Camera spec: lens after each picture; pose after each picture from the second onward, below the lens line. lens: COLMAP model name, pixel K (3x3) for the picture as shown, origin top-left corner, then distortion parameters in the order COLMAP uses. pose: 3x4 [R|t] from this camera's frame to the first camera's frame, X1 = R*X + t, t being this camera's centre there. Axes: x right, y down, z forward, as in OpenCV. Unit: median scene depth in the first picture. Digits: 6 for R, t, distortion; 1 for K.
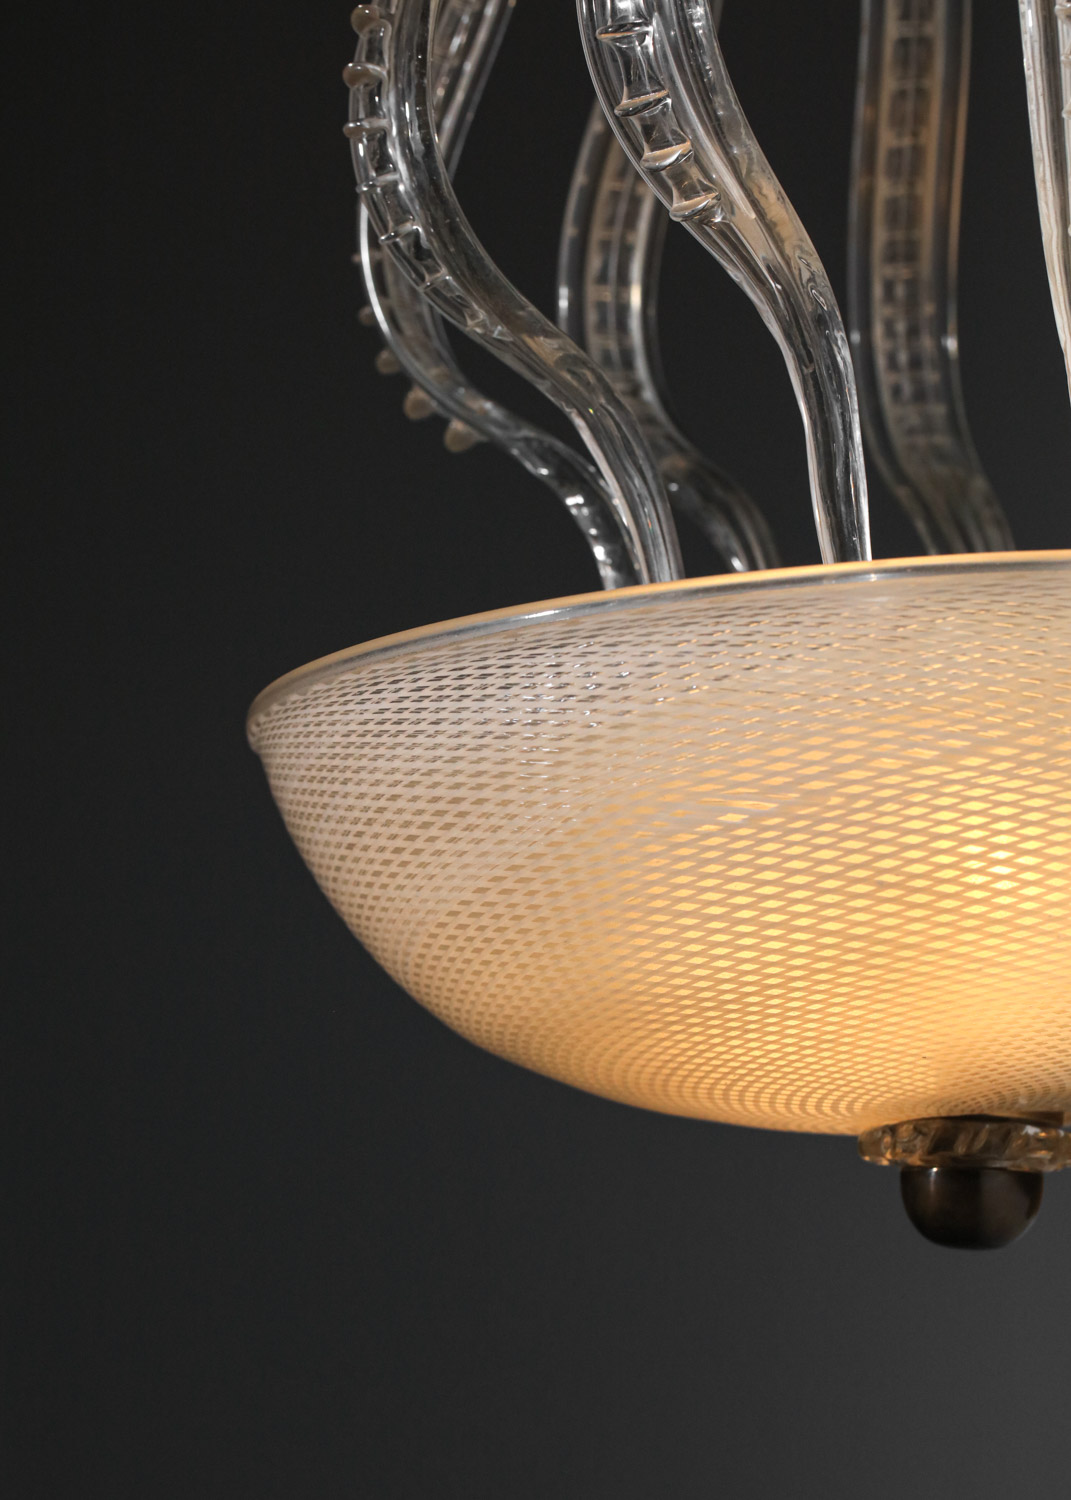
lens RADIAL K [[4957.0, 0, 535.5], [0, 4957.0, 750.0], [0, 0, 1]] dist [-0.064841, -0.661790]
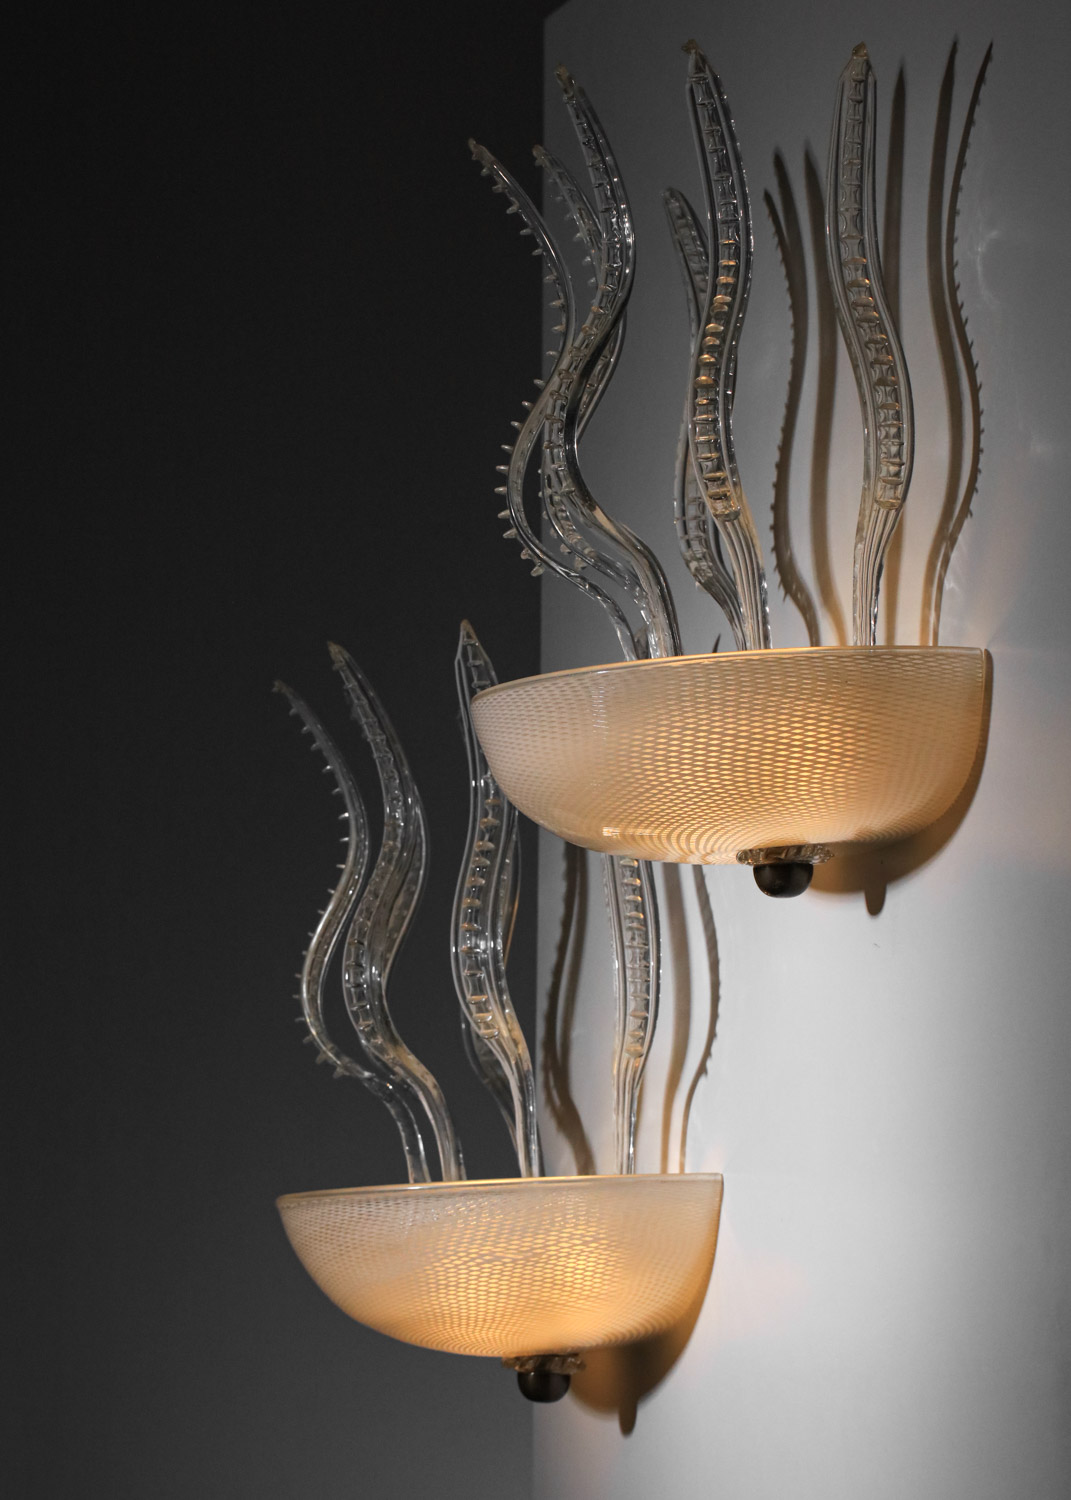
lens RADIAL K [[4957.0, 0, 535.5], [0, 4957.0, 750.0], [0, 0, 1]] dist [-0.064841, -0.661790]
pose [[0.965389, 0.044466, 0.256996, -0.631653], [-0.047939, 0.998824, 0.007265, -0.275768], [-0.256371, -0.019333, 0.966385, -1.605404]]
